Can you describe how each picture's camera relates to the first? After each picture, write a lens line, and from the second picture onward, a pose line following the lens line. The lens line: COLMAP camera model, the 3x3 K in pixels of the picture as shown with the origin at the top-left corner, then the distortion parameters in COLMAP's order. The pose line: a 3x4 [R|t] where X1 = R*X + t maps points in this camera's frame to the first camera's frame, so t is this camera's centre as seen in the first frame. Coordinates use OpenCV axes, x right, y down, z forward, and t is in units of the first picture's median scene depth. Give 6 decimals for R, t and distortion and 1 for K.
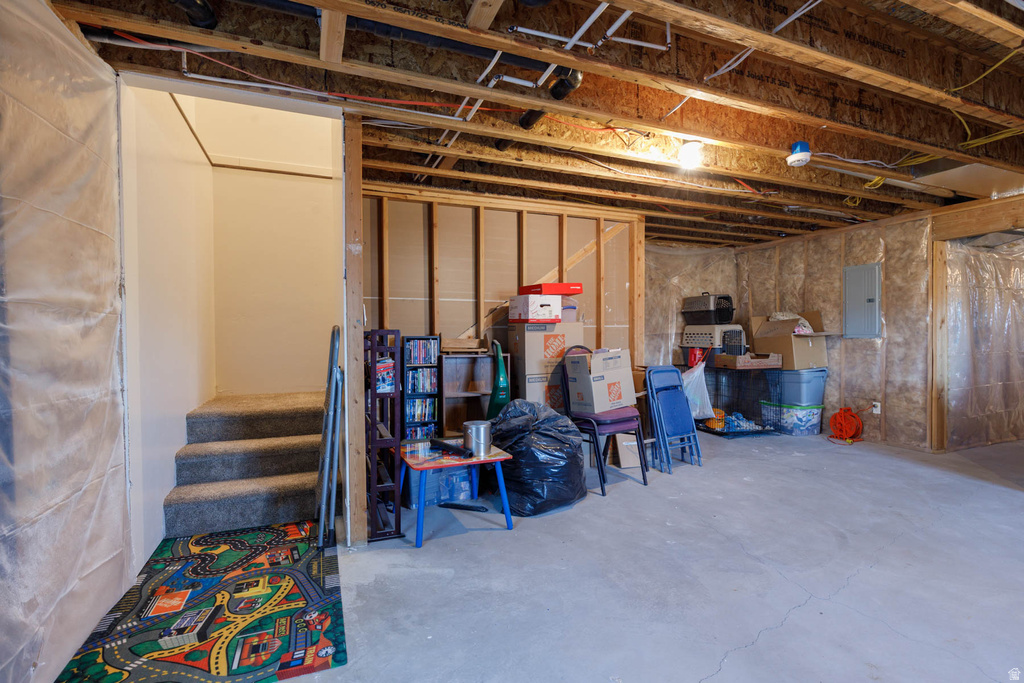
lens RADIAL K [[476.8, 0, 510.7], [0, 476.8, 339.8], [0, 0, 1]] dist [0.000640, 0.000281]
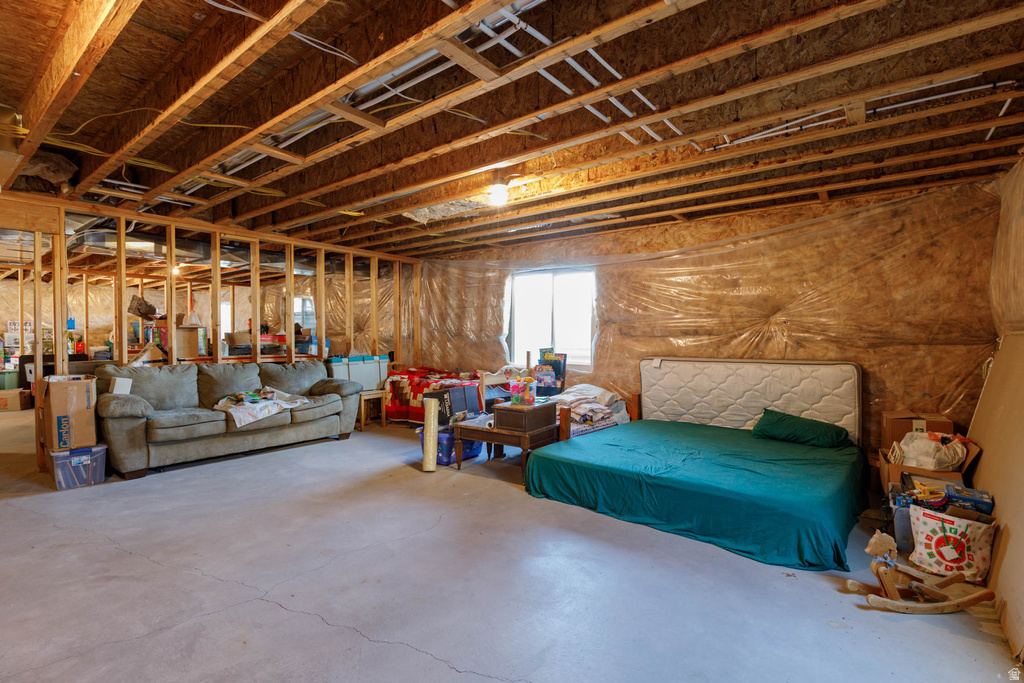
lens RADIAL K [[476.8, 0, 515.7], [0, 476.8, 339.0], [0, 0, 1]] dist [0.000640, 0.000281]
pose [[-0.486978, -0.003170, 0.873408, -0.392135], [0.012643, 0.999863, 0.010678, -0.011370], [-0.873323, 0.016243, -0.486871, 0.776622]]
